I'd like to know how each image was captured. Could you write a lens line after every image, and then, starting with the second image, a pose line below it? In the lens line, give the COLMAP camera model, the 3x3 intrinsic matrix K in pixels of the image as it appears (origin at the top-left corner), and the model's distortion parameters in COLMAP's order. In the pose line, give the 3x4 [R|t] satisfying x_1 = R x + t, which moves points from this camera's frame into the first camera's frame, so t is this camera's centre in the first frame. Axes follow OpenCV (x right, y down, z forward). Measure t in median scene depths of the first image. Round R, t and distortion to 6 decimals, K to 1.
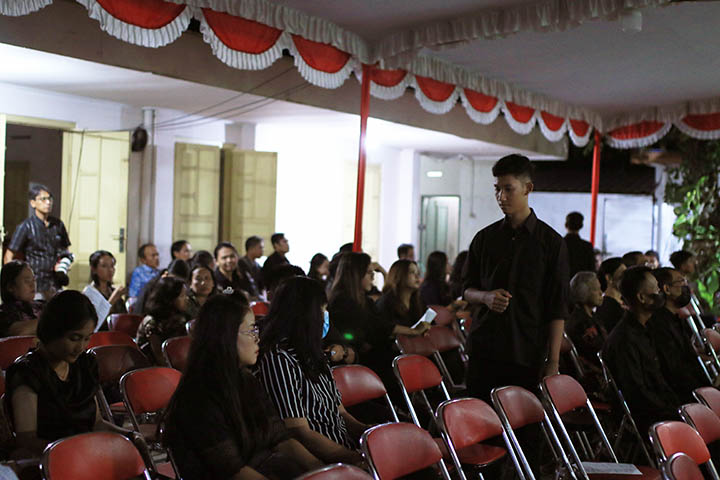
lens RADIAL K [[1122.6, 0, 360.6], [0, 1122.6, 239.2], [0, 0, 1]] dist [-0.037060, 0.000000]
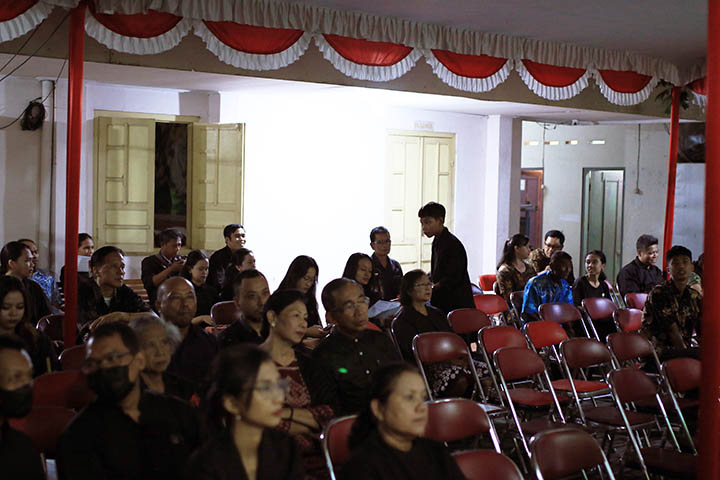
lens RADIAL K [[1122.6, 0, 358.8], [0, 1122.6, 239.0], [0, 0, 1]] dist [-0.037060, 0.000000]
pose [[0.938779, 0.008106, -0.344424, 0.293037], [0.001911, 0.999585, 0.028734, -0.016544], [0.344514, -0.027633, 0.938374, 0.247911]]
